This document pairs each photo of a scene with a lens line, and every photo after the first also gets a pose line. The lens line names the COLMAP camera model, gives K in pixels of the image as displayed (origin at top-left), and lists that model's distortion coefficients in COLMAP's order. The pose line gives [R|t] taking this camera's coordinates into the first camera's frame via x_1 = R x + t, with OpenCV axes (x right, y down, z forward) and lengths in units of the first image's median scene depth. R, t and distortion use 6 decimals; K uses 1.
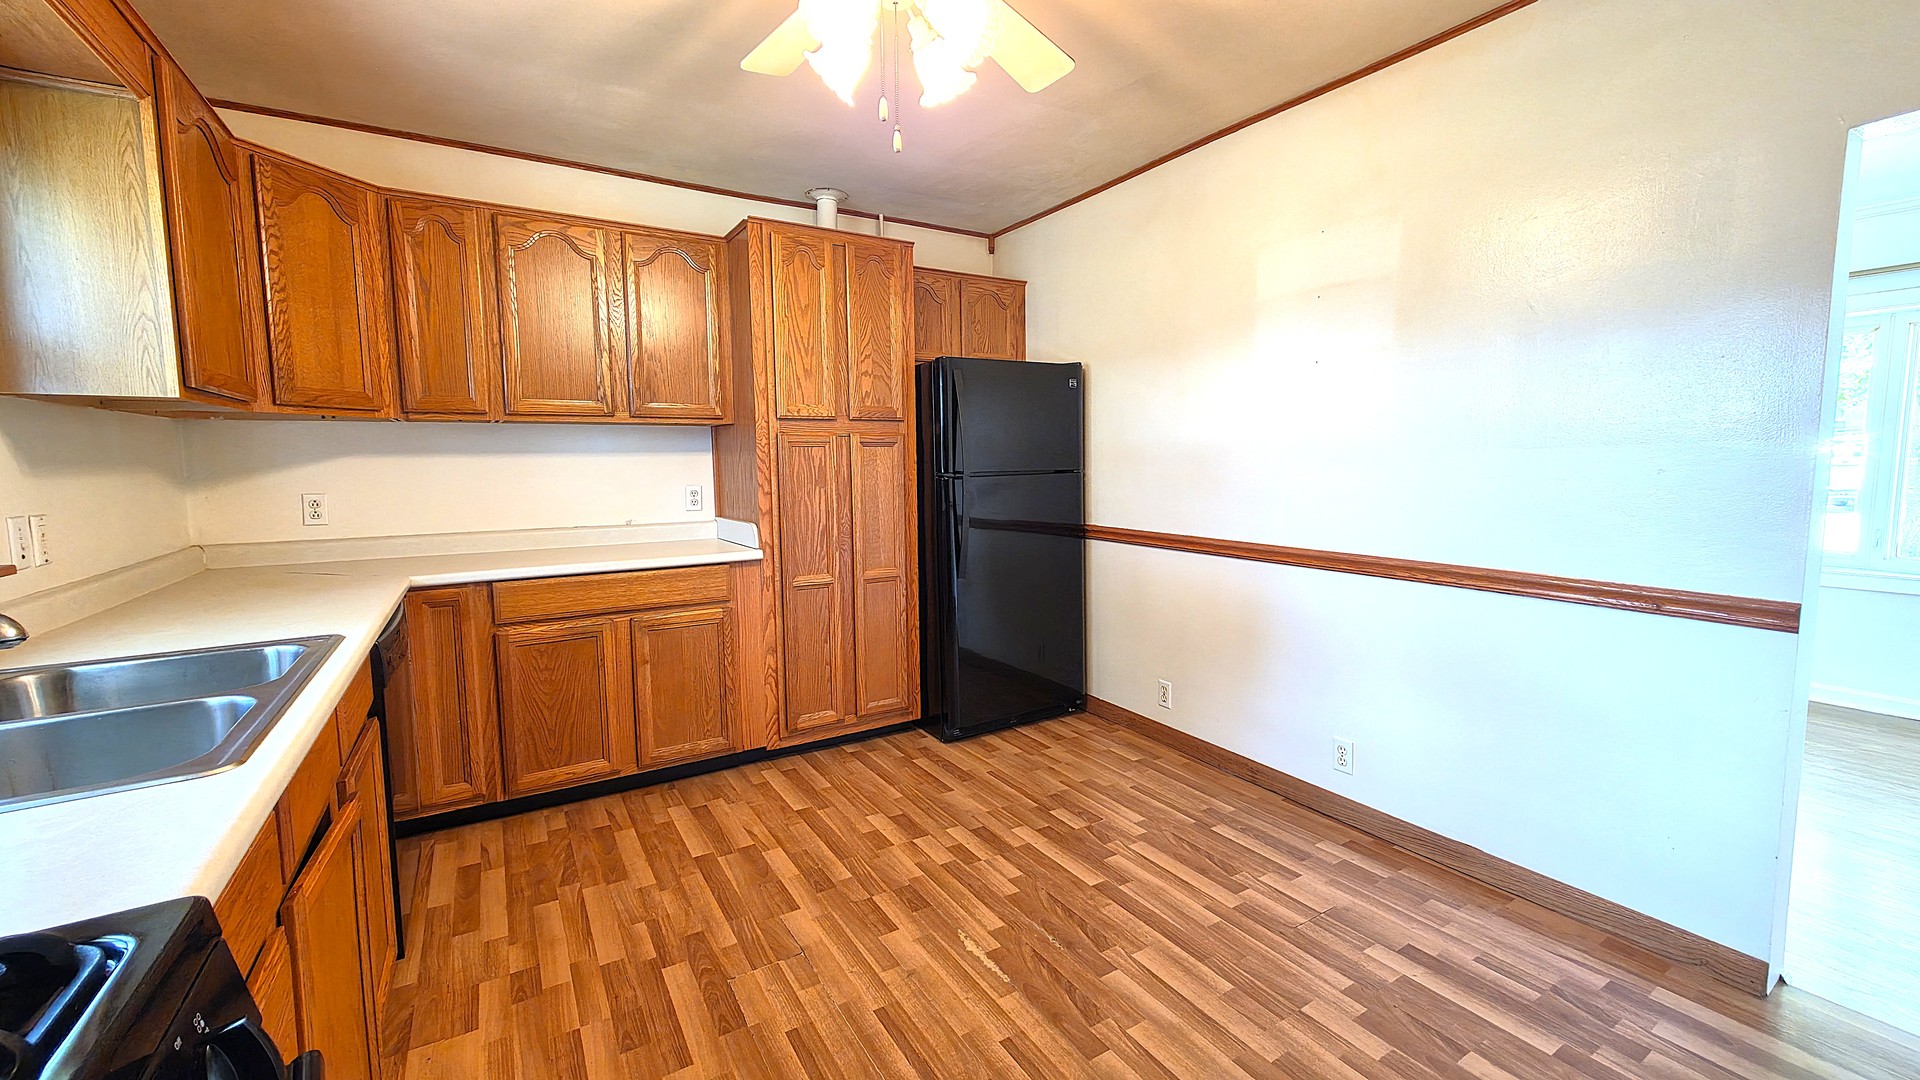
lens RADIAL K [[767.3, 0, 965.5], [0, 767.3, 523.4], [0, 0, 1]] dist [-0.000381, -0.000358]
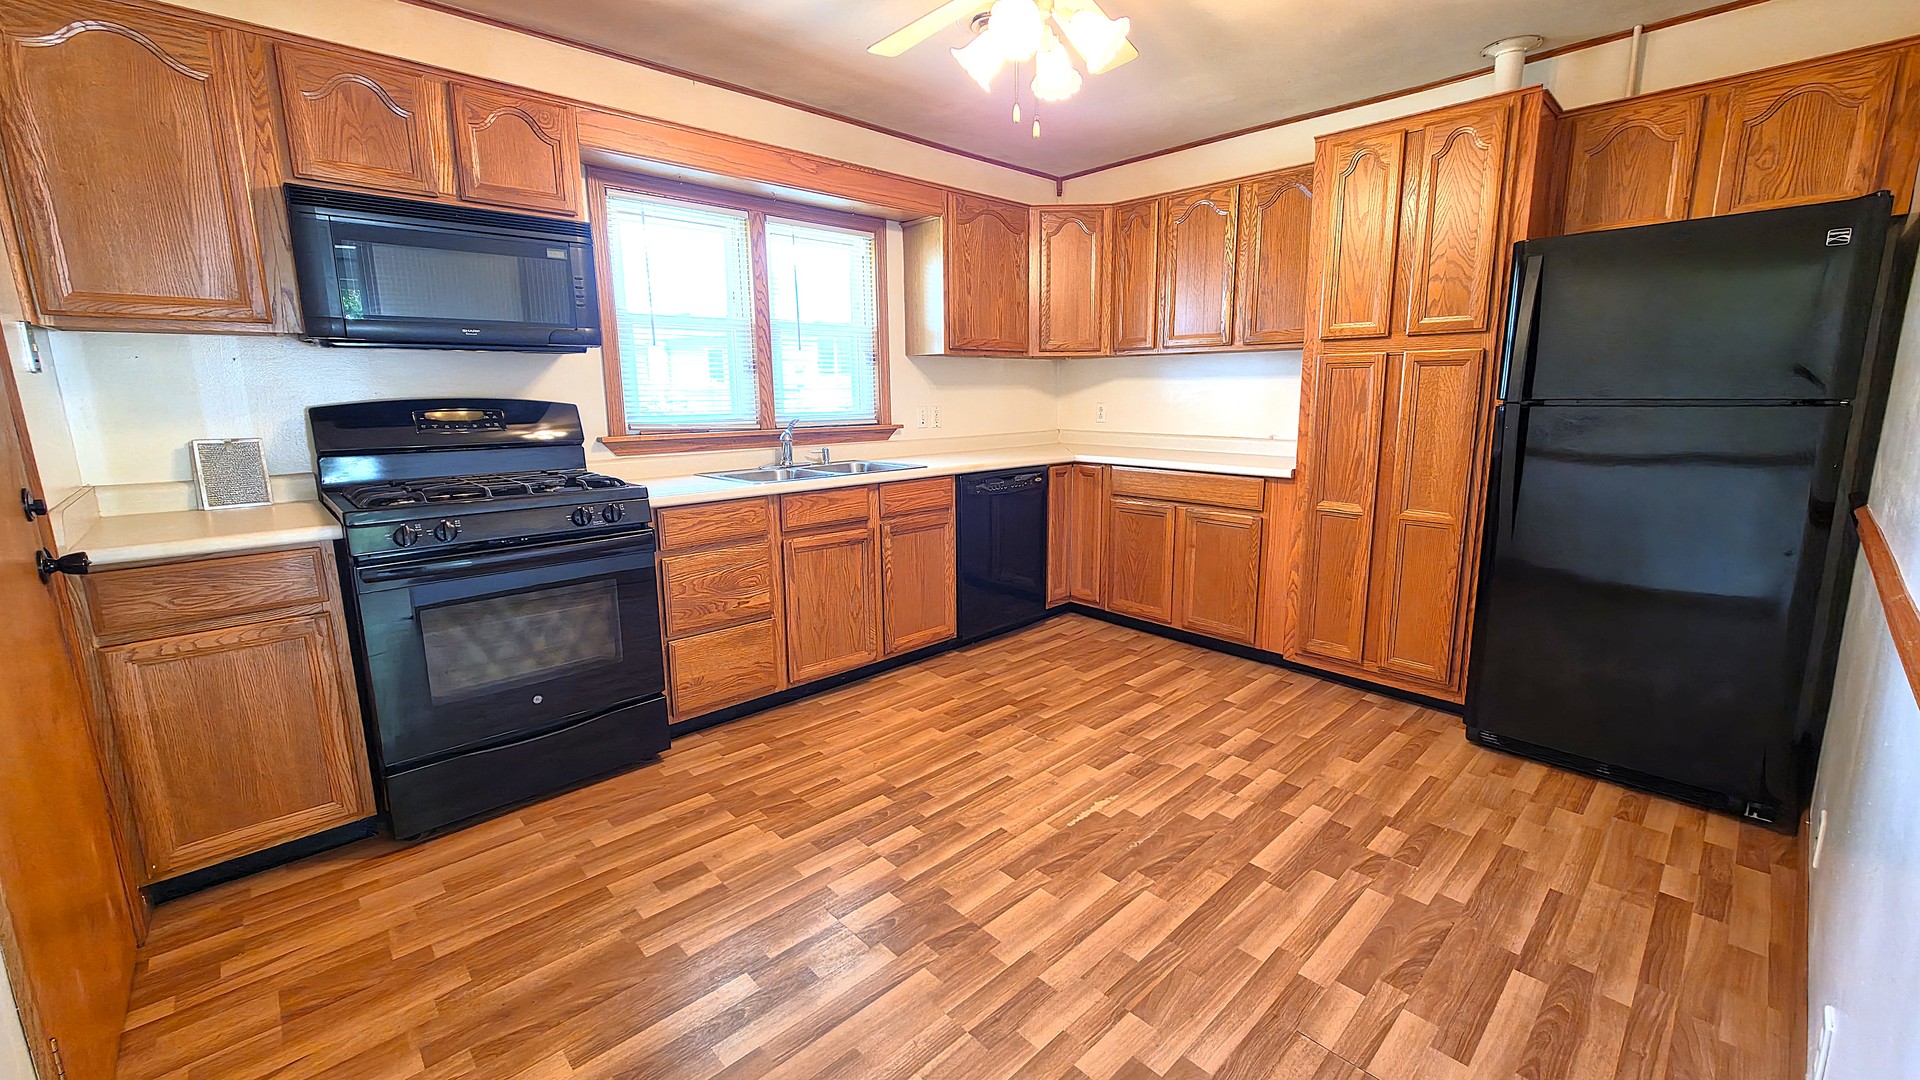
lens RADIAL K [[767.3, 0, 965.5], [0, 767.3, 523.4], [0, 0, 1]] dist [-0.000381, -0.000358]
pose [[0.201397, 0.178446, -0.963118, 0.735866], [-0.078456, 0.983045, 0.165732, -0.034573], [0.976362, 0.042185, 0.211983, 0.384771]]
